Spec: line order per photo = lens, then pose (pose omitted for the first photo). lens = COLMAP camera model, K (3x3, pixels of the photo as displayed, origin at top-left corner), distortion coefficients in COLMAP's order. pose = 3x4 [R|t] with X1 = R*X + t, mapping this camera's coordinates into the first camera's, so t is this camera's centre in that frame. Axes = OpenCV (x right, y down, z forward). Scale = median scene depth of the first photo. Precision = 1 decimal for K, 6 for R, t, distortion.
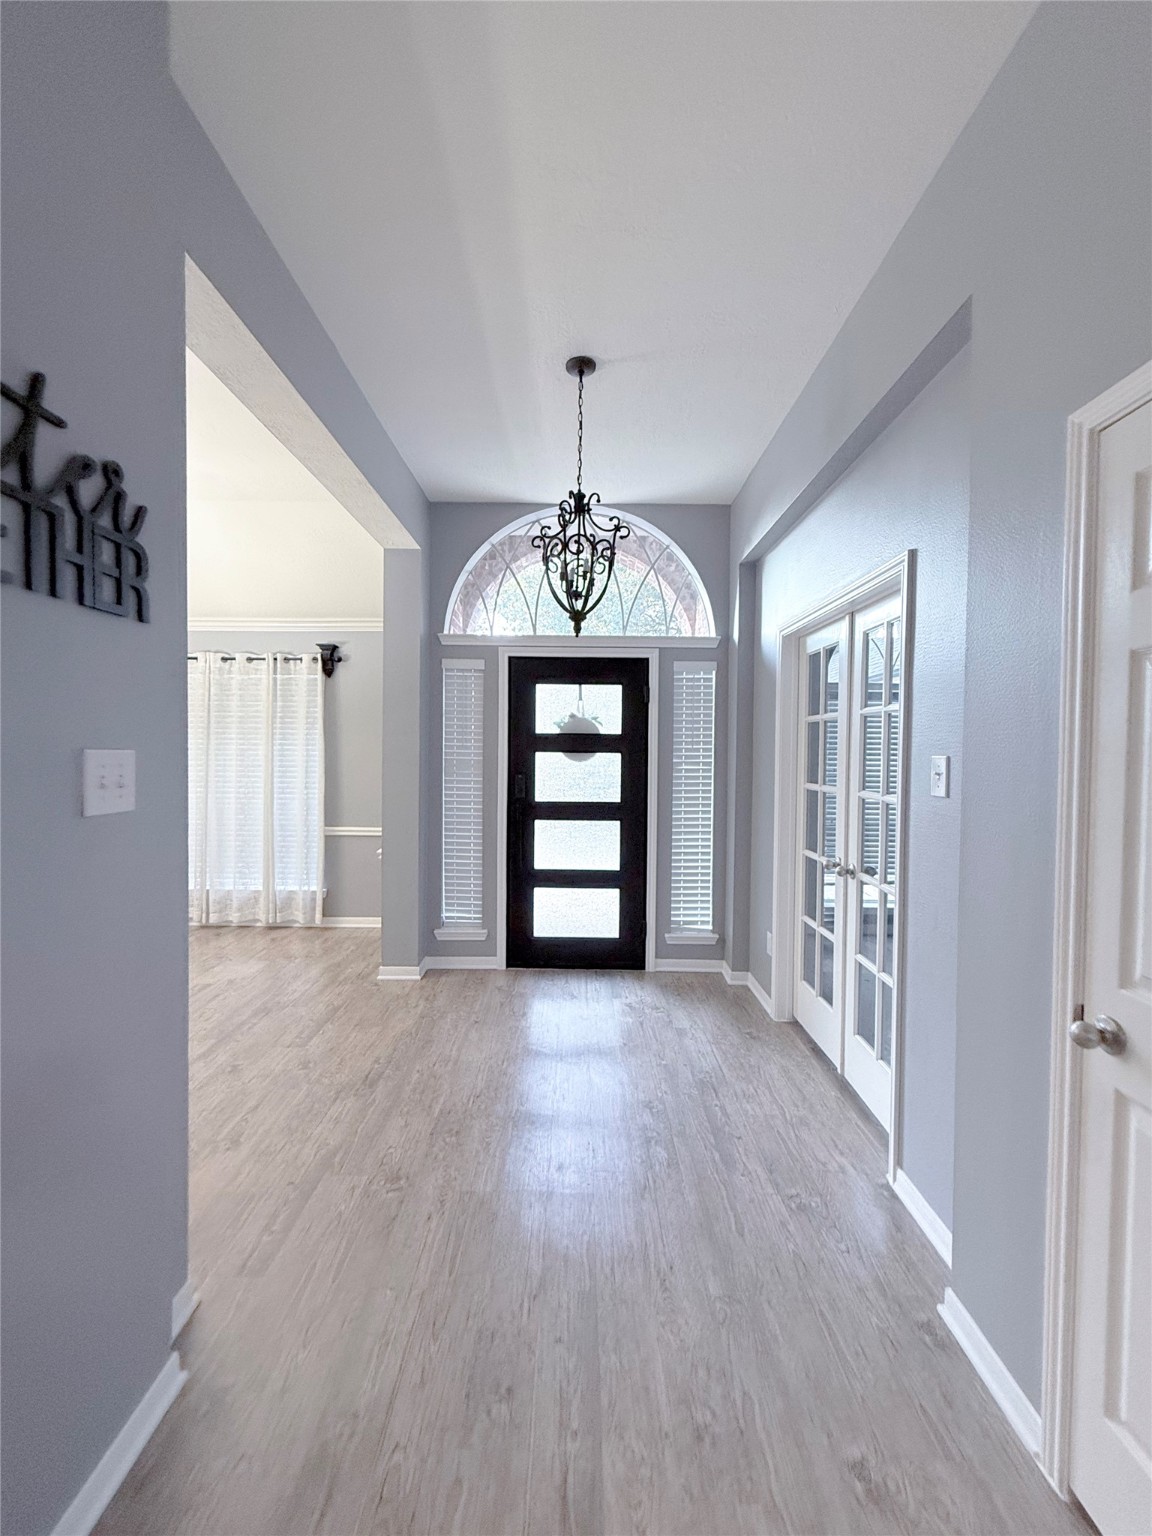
lens RADIAL K [[616.1, 0, 576.0], [0, 616.1, 768.0], [0, 0, 1]] dist [-0.000776, -0.000010]
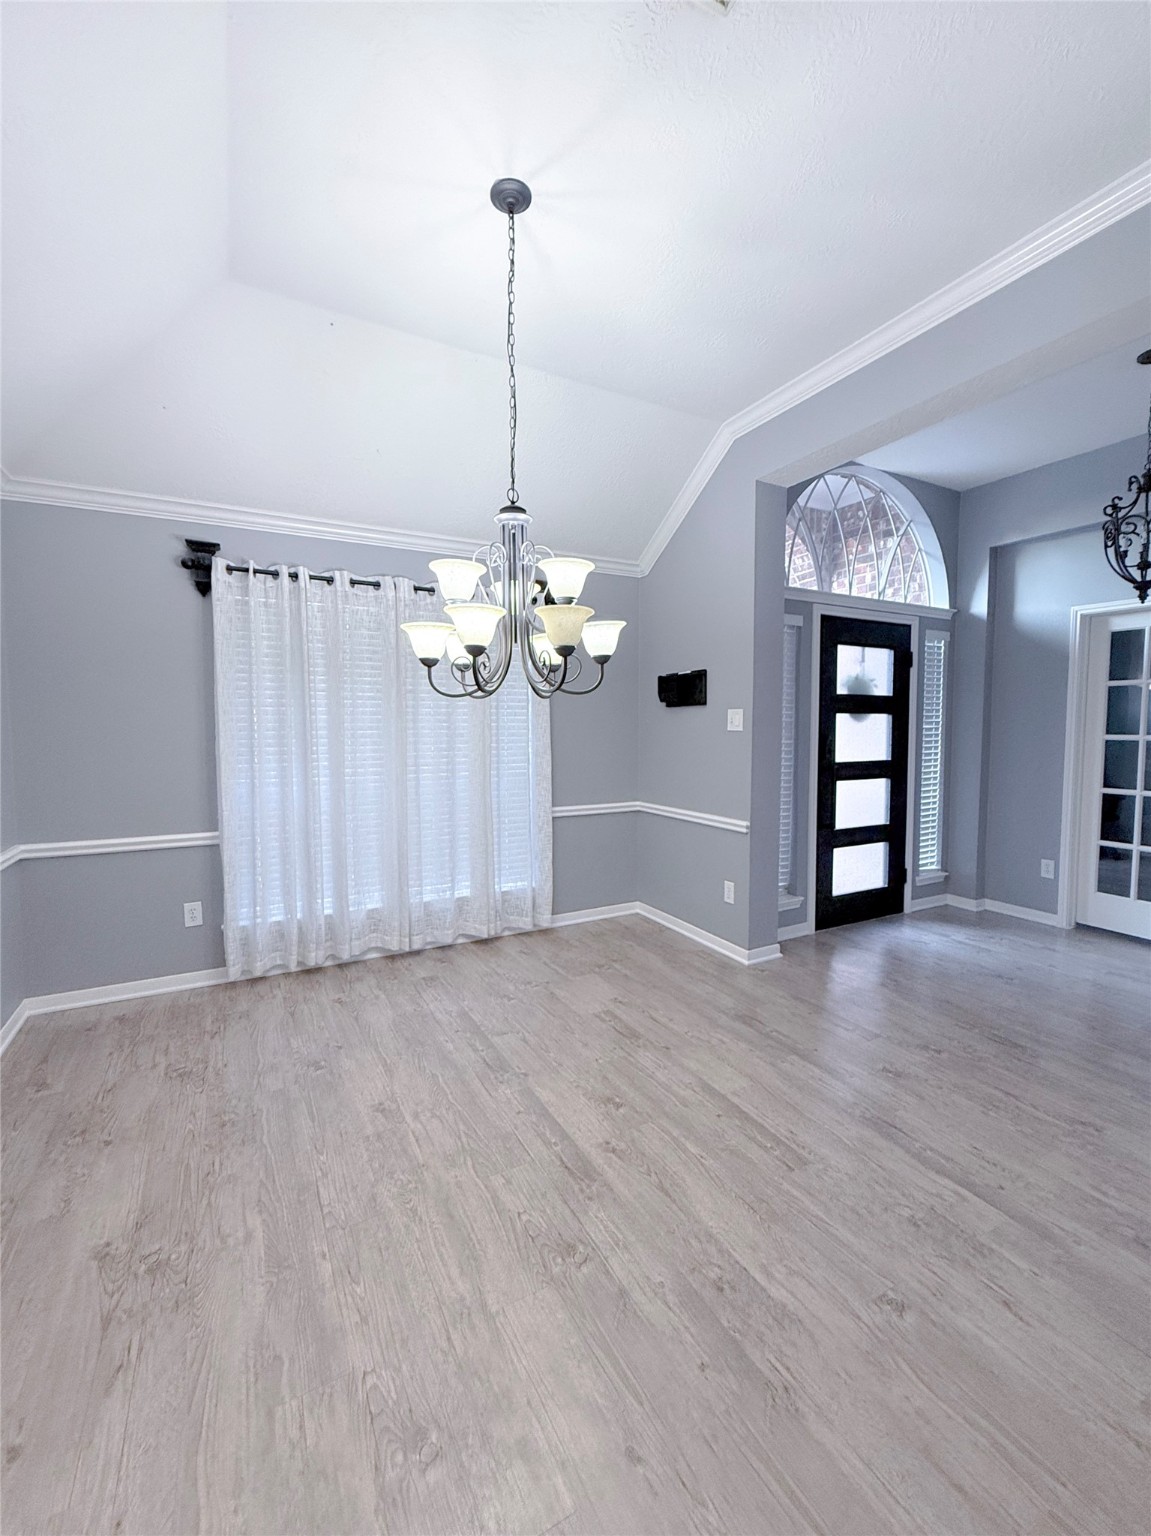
lens RADIAL K [[629.9, 0, 575.5], [0, 629.9, 768.0], [0, 0, 1]] dist [0.002017, 0.000179]
pose [[0.879984, -0.045028, 0.472864, -0.921946], [0.022722, 0.998348, 0.052782, -0.000687], [-0.474460, -0.035703, 0.879553, 0.300571]]
